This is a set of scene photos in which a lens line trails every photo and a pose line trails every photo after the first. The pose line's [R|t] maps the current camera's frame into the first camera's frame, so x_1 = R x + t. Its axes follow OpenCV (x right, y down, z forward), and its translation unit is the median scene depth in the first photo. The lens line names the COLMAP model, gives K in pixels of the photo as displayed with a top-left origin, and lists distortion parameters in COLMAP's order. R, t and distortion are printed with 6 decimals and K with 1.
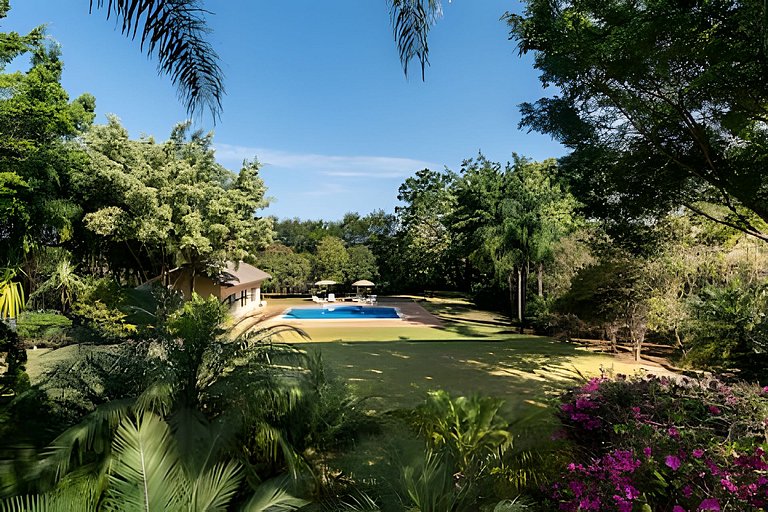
lens RADIAL K [[350.3, 0, 384.0], [0, 350.3, 256.0], [0, 0, 1]] dist [-0.002114, -0.000896]
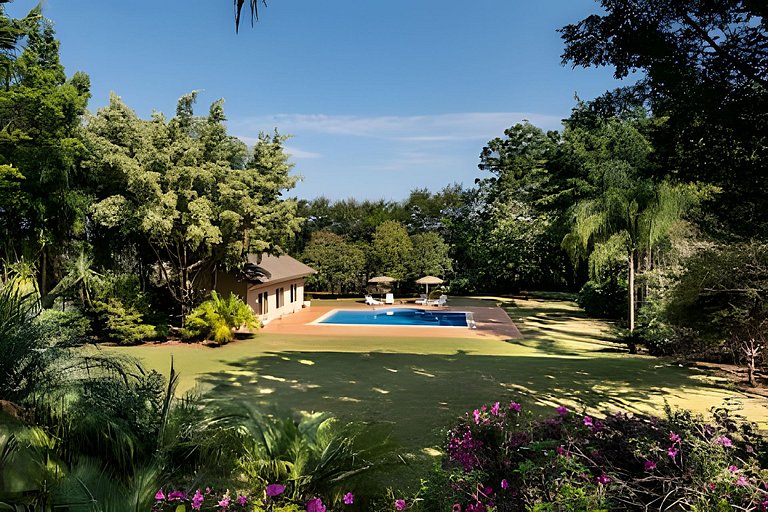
lens RADIAL K [[454.0, 0, 384.0], [0, 454.0, 256.0], [0, 0, 1]] dist [0.006169, 0.002238]
pose [[0.972499, -0.009722, -0.232704, 0.124099], [0.015215, 0.999646, 0.021822, 0.001002], [0.232410, -0.024763, 0.972303, 0.004270]]
